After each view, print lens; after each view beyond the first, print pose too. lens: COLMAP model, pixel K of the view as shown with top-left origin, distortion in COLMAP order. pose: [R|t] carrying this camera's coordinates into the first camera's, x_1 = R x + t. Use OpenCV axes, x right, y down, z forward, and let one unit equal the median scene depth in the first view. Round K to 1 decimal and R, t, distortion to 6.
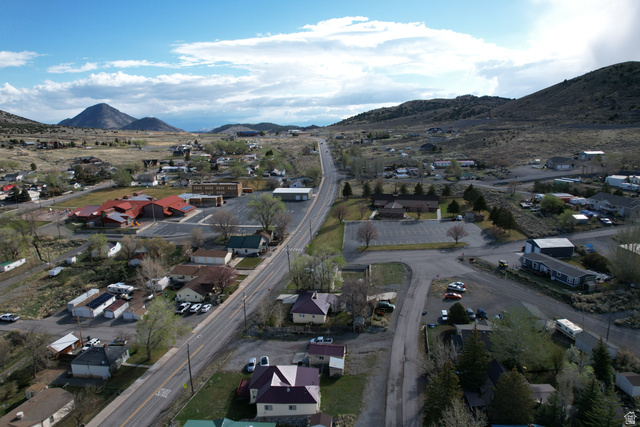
lens RADIAL K [[405.8, 0, 323.2], [0, 405.8, 213.8], [0, 0, 1]] dist [-0.048115, 0.033953]
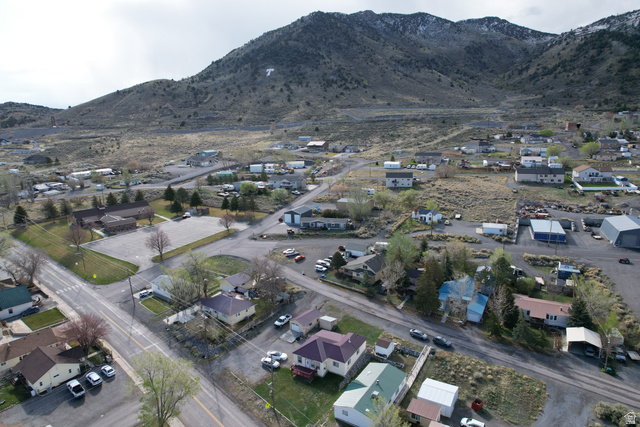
lens RADIAL K [[405.8, 0, 318.9], [0, 405.8, 213.1], [0, 0, 1]] dist [-0.048115, 0.033953]
pose [[0.496219, -0.184422, 0.848384, -0.316457], [0.204650, 0.974489, 0.092135, -0.017395], [-0.843733, 0.127903, 0.521302, 0.121016]]
